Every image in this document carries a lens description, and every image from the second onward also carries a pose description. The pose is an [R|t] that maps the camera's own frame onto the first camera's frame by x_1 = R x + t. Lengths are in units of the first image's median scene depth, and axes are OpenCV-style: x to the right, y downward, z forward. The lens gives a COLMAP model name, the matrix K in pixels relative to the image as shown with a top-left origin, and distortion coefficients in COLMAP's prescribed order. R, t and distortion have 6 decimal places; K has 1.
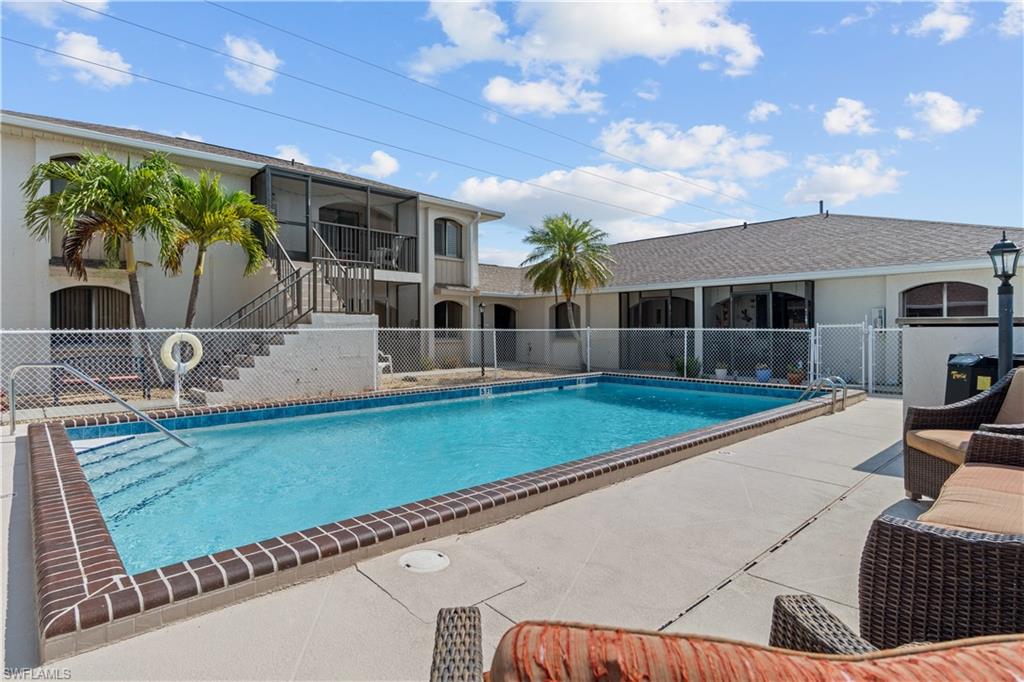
lens RADIAL K [[531.5, 0, 503.4], [0, 531.5, 323.3], [0, 0, 1]] dist [-0.002404, -0.000036]
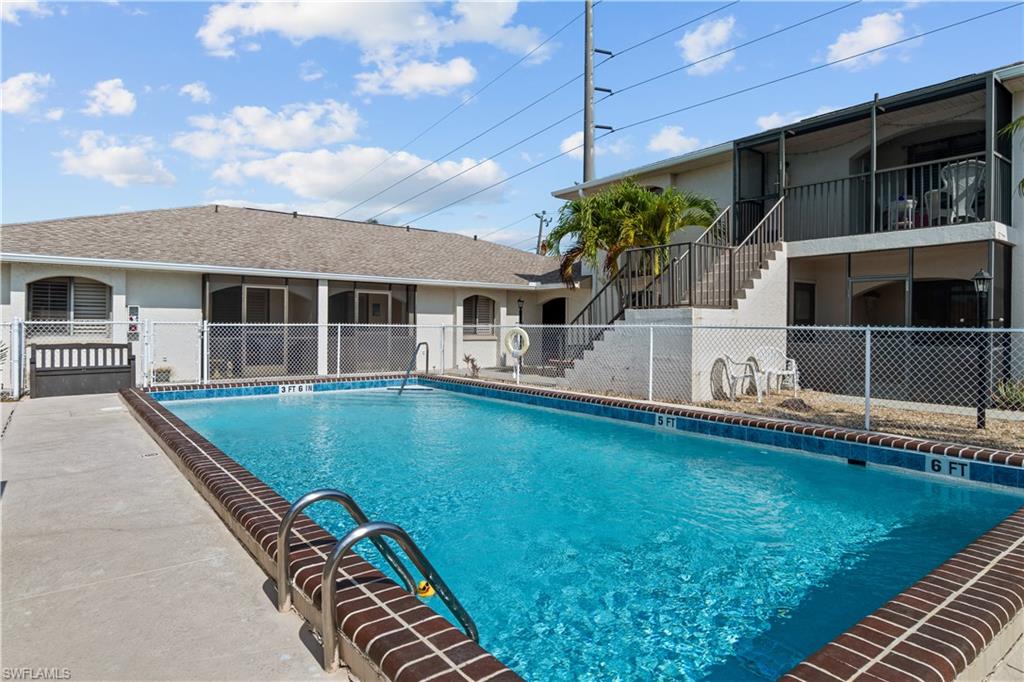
lens RADIAL K [[597.0, 0, 510.3], [0, 597.0, 319.5], [0, 0, 1]] dist [0.001311, 0.000434]
pose [[-0.083252, -0.006879, -0.996505, 0.730328], [0.003913, 0.999966, -0.007230, 0.006602], [0.996521, -0.004501, -0.083222, 0.881116]]
